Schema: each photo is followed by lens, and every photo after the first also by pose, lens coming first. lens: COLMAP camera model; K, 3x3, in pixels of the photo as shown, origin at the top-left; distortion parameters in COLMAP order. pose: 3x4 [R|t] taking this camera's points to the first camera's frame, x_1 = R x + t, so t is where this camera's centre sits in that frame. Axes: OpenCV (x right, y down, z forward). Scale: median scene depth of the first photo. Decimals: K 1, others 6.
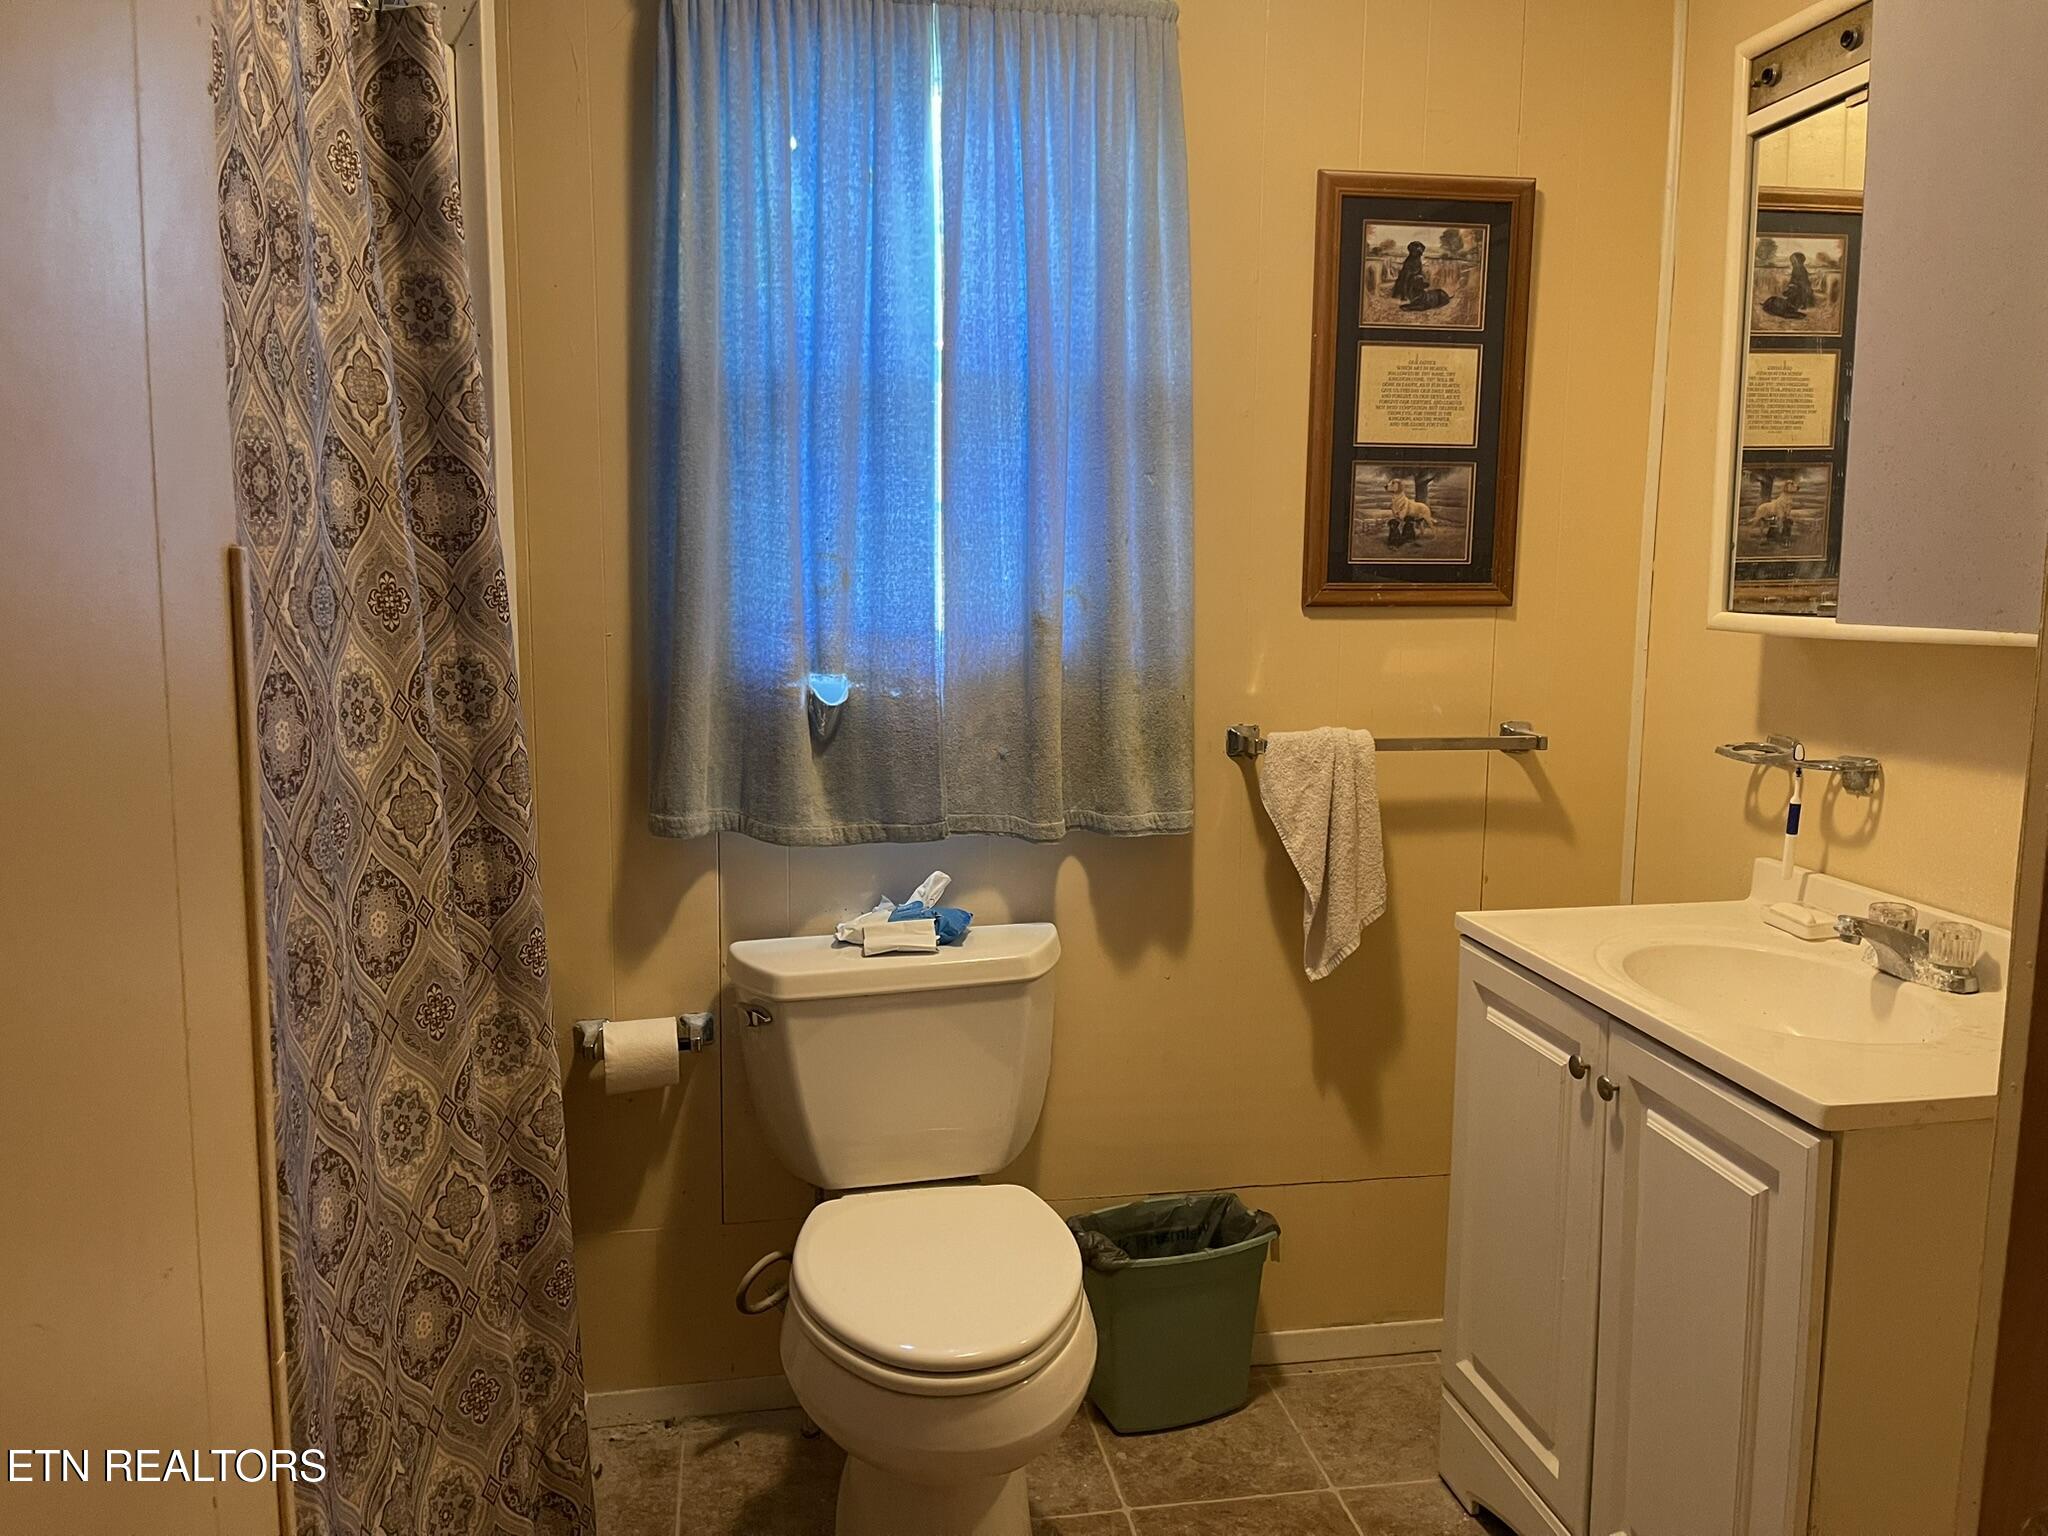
lens RADIAL K [[1524.7, 0, 1024.0], [0, 1524.7, 768.0], [0, 0, 1]] dist [0.064545, -0.095207]
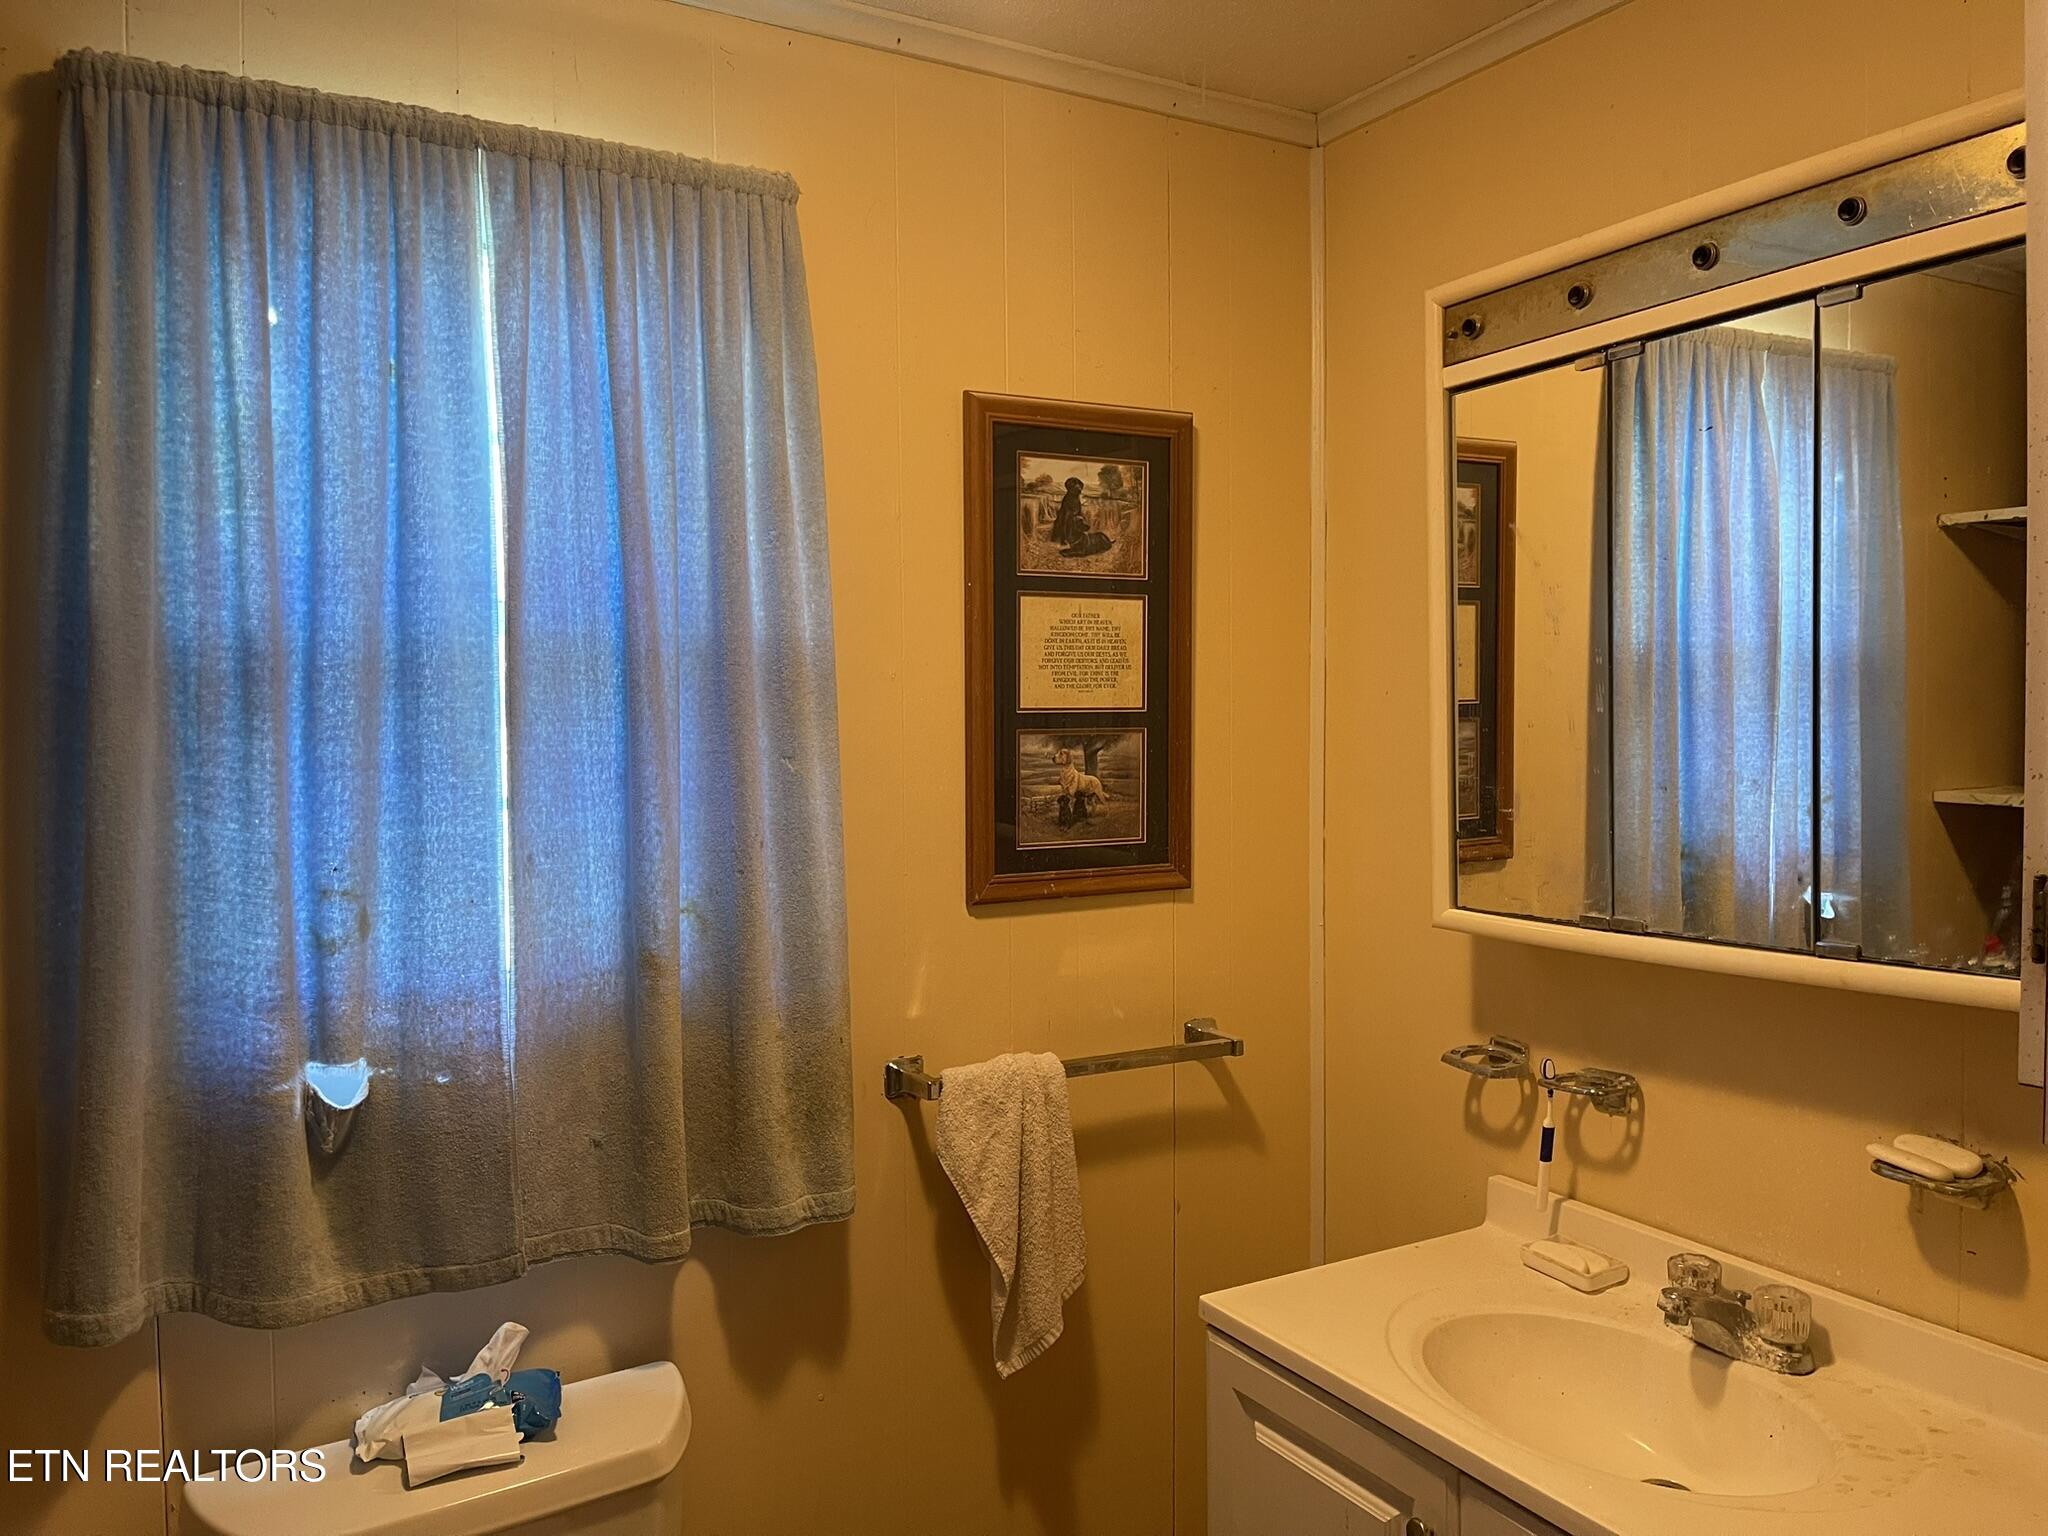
lens RADIAL K [[1542.3, 0, 1021.9], [0, 1542.3, 770.0], [0, 0, 1]] dist [0.063750, -0.088124]
pose [[0.938699, -0.029118, 0.343505, -0.076282], [0.061373, 0.994624, -0.083404, -0.115005], [-0.339230, 0.099373, 0.935440, 0.228631]]
